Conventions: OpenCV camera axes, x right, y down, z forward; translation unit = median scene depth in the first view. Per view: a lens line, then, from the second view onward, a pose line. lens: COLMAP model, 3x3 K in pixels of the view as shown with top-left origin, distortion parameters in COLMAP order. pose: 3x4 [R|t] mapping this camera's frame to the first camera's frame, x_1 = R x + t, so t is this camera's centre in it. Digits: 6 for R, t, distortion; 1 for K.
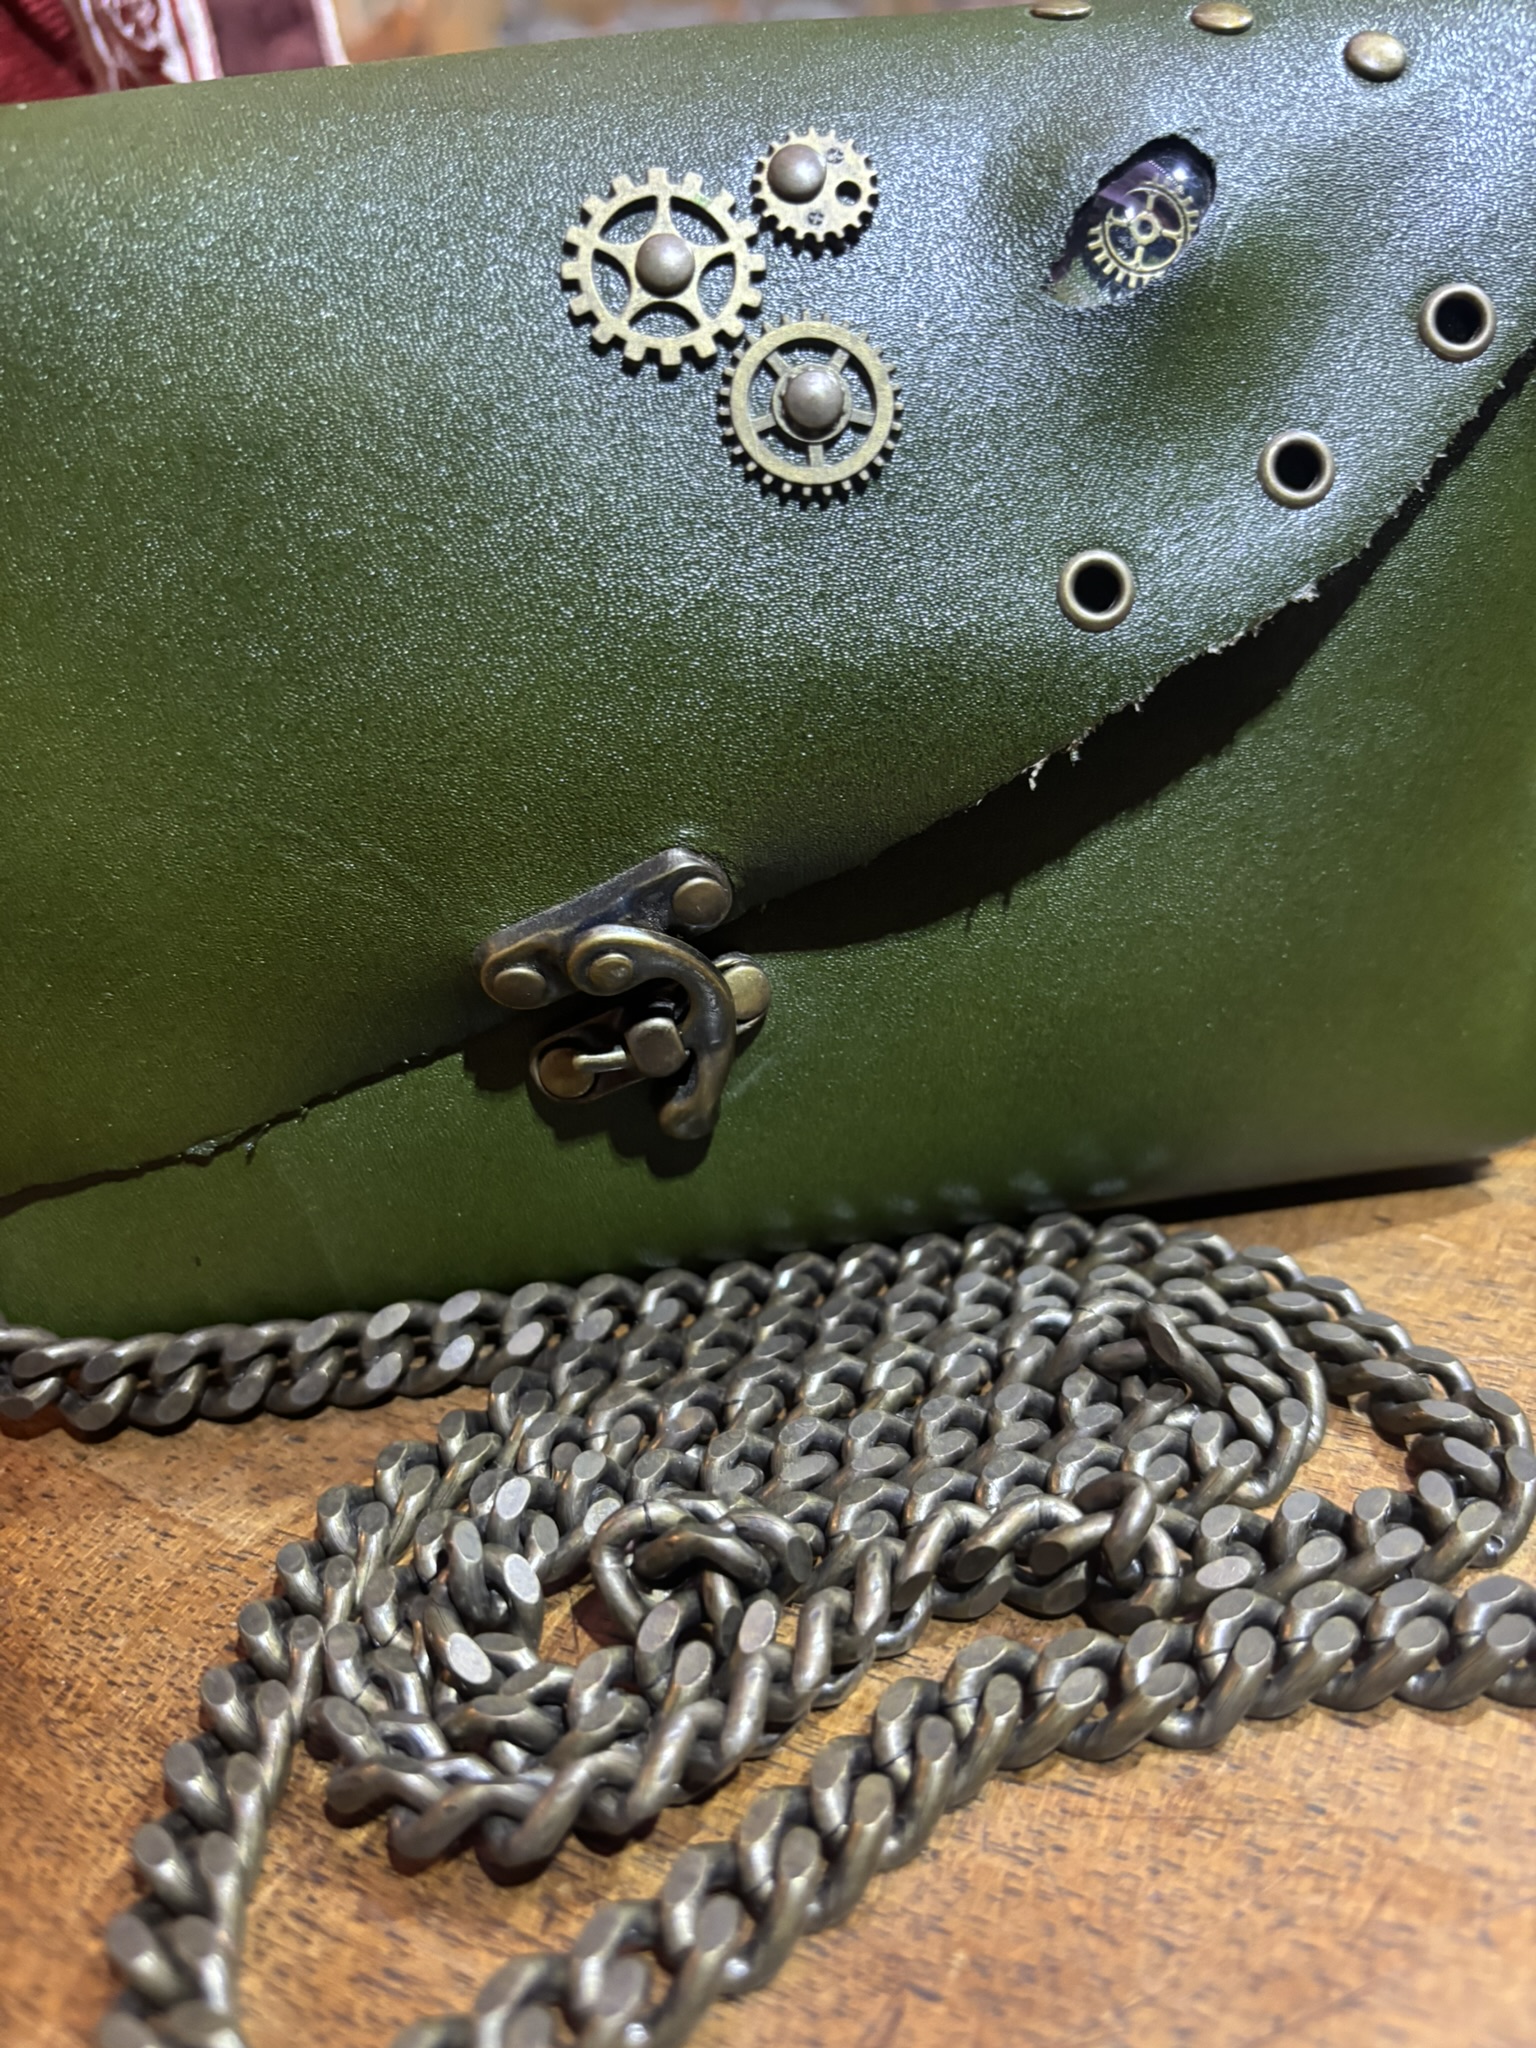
lens RADIAL K [[1585.2, 0, 763.7], [0, 1585.2, 1025.9], [0, 0, 1]] dist [-0.003298, -0.008701]
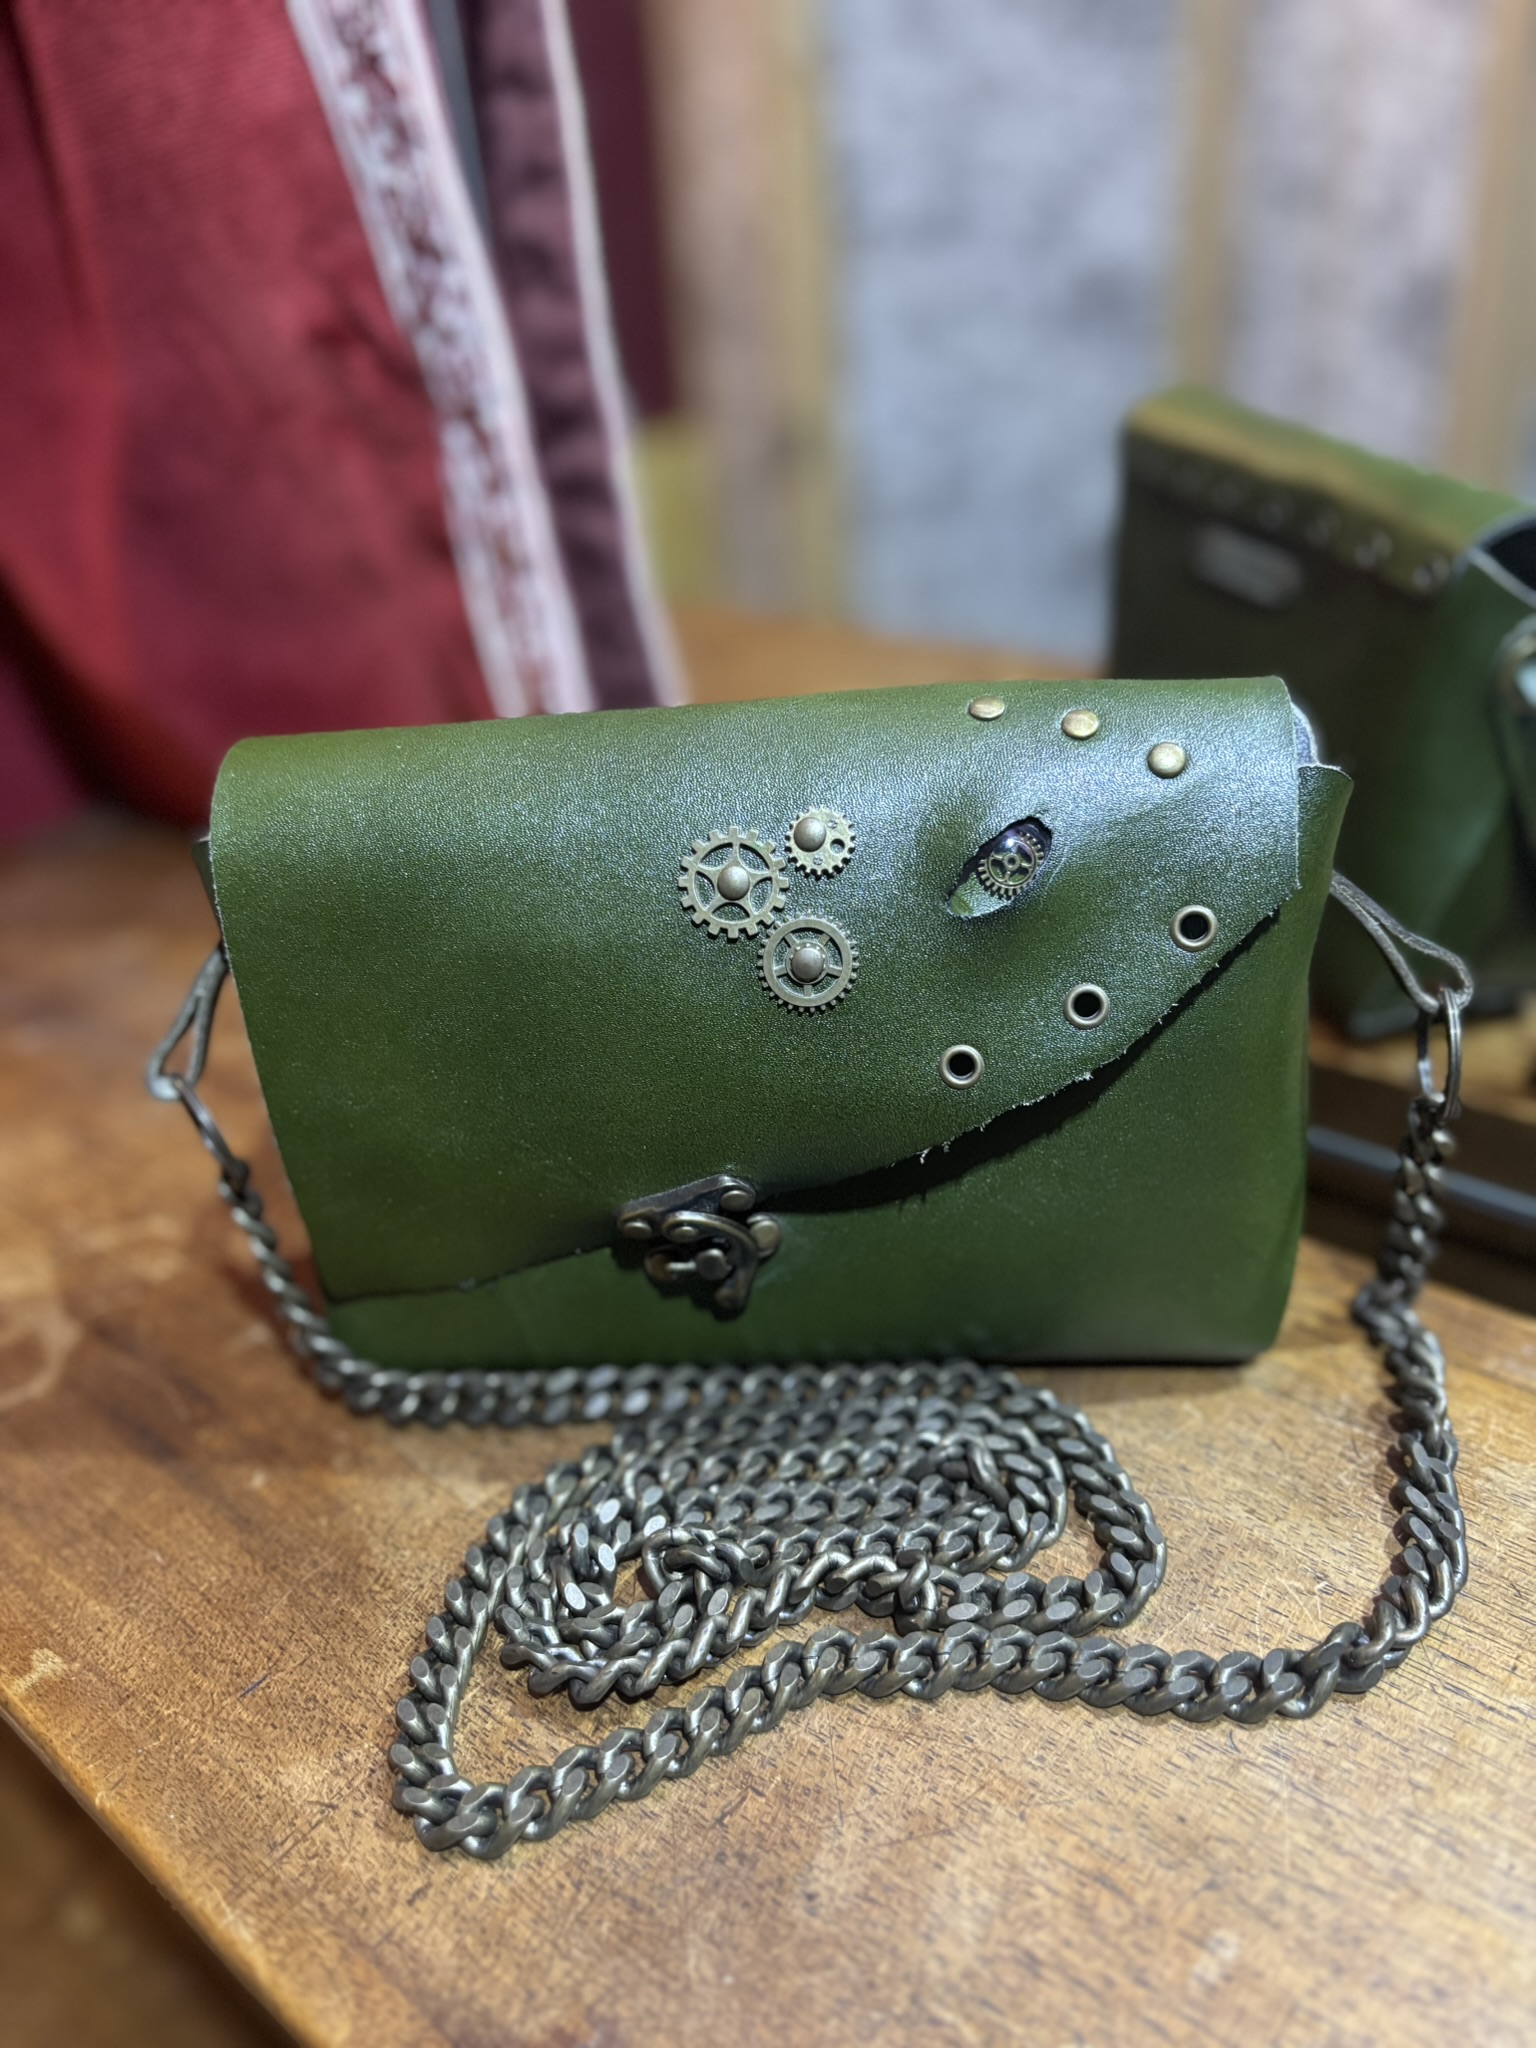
lens RADIAL K [[1557.9, 0, 777.7], [0, 1557.9, 1018.5], [0, 0, 1]] dist [0.049588, -0.081746]
pose [[0.984915, 0.096020, -0.143952, 0.261682], [-0.080840, 0.990876, 0.107838, -0.520161], [0.152993, -0.094574, 0.983691, -0.781602]]
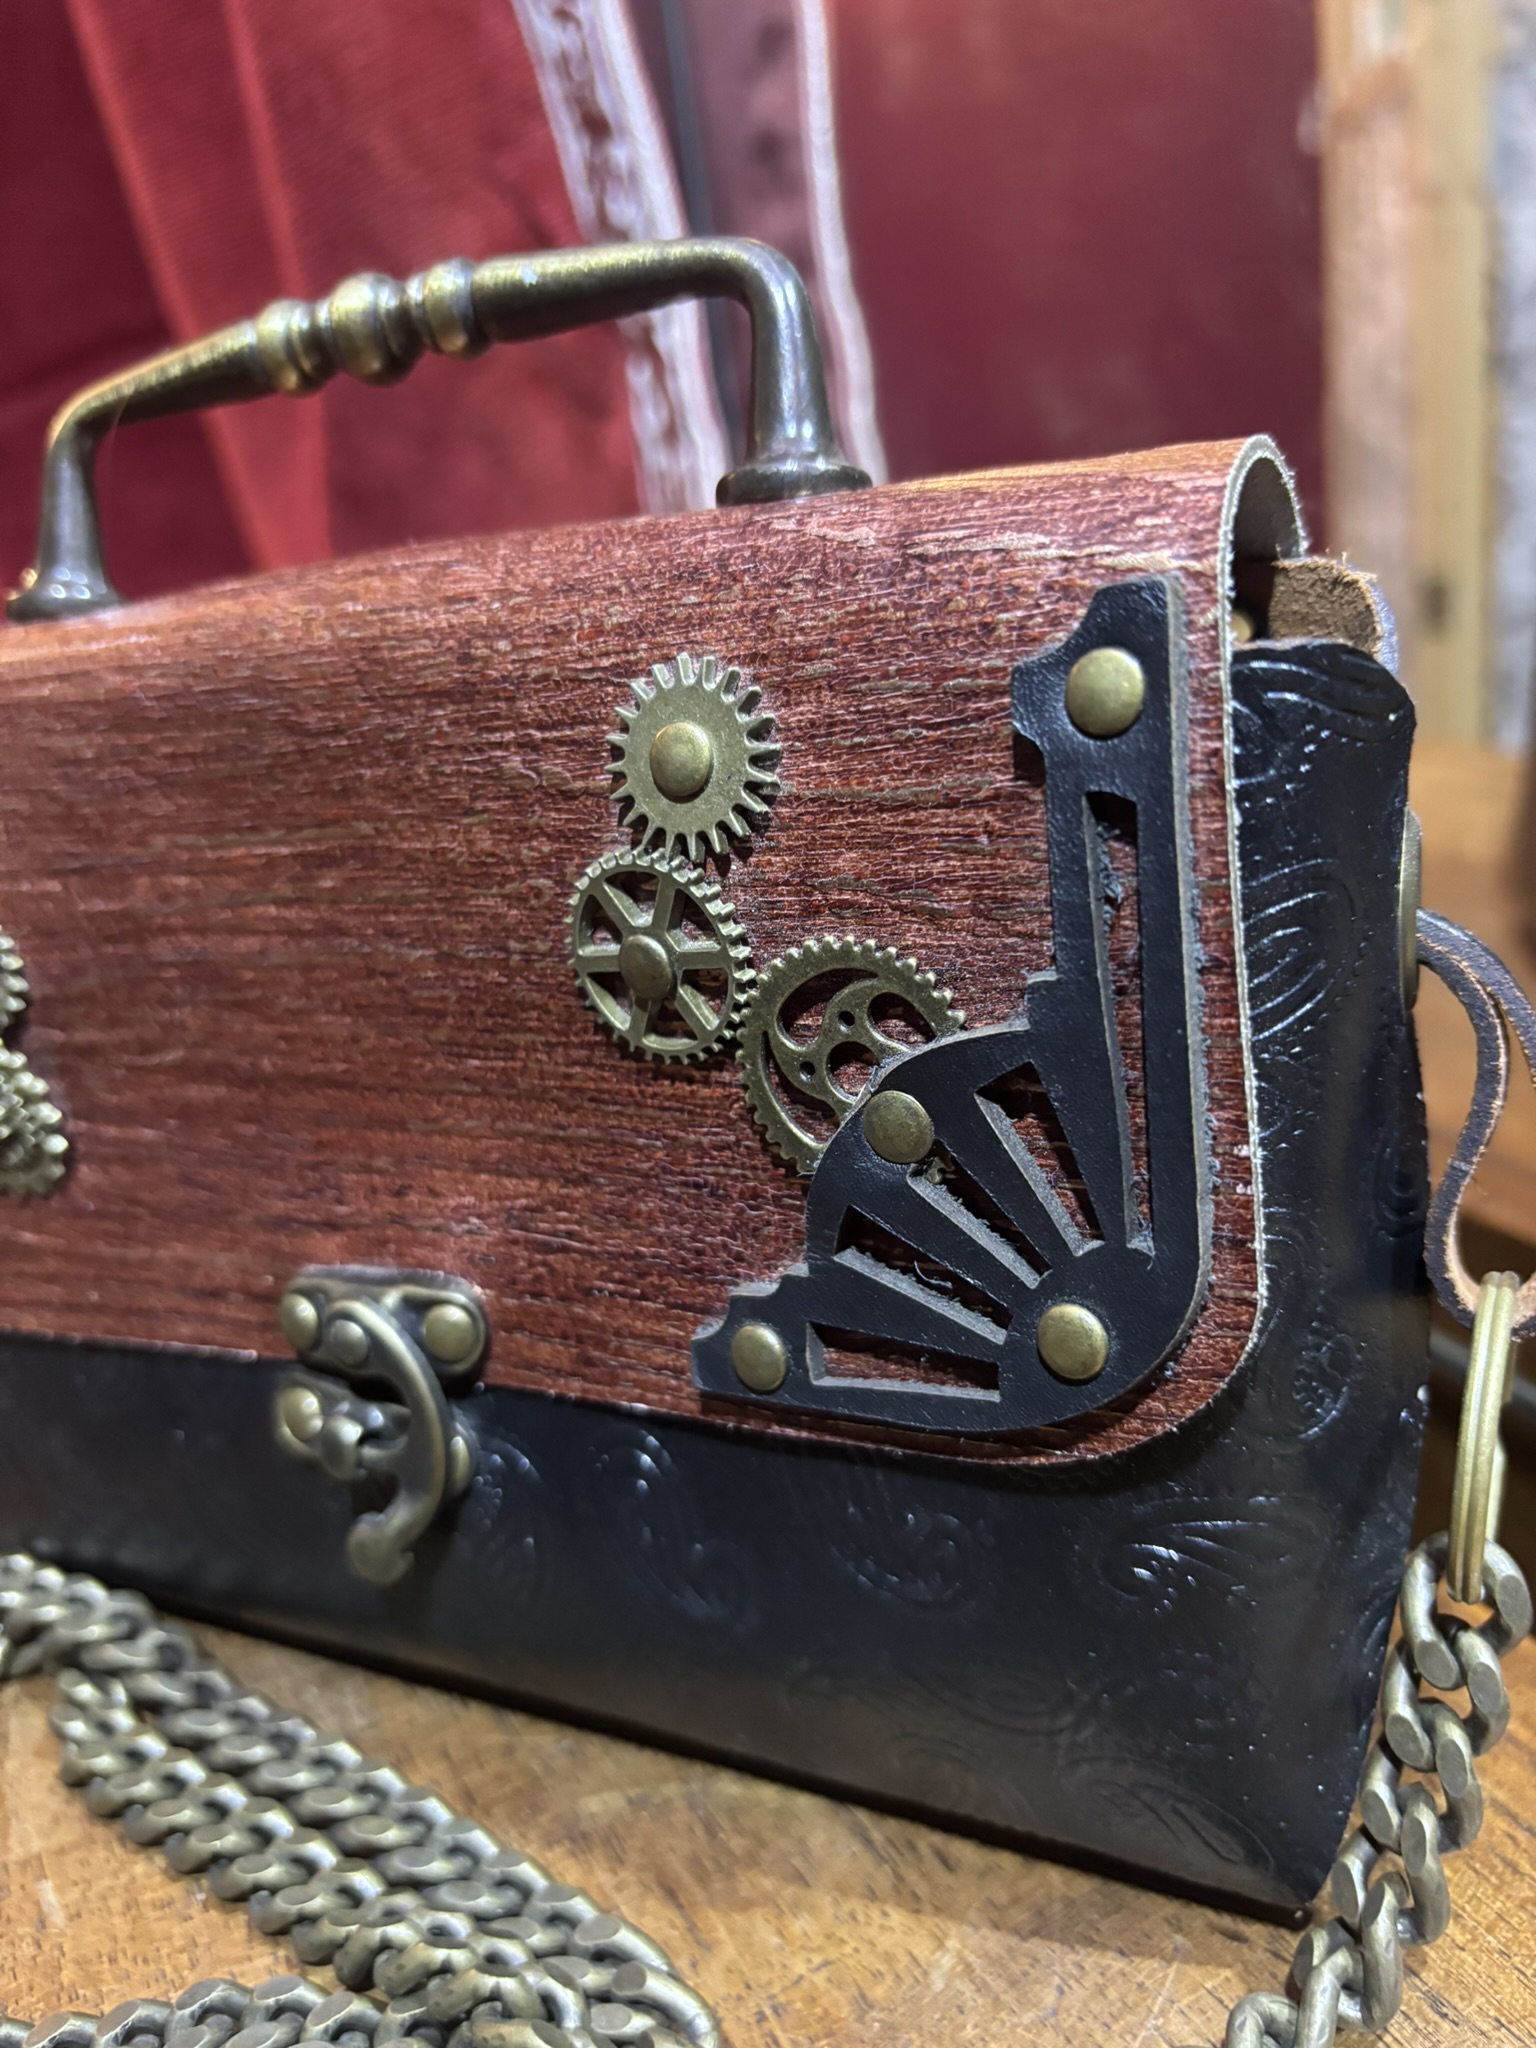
lens RADIAL K [[1609.0, 0, 780.7], [0, 1609.0, 1026.3], [0, 0, 1]] dist [0.009365, -0.061191]
pose [[0.842461, 0.173412, -0.510085, 0.669728], [-0.180656, 0.982895, 0.035778, -0.429082], [0.507565, 0.062009, 0.859379, 0.306865]]
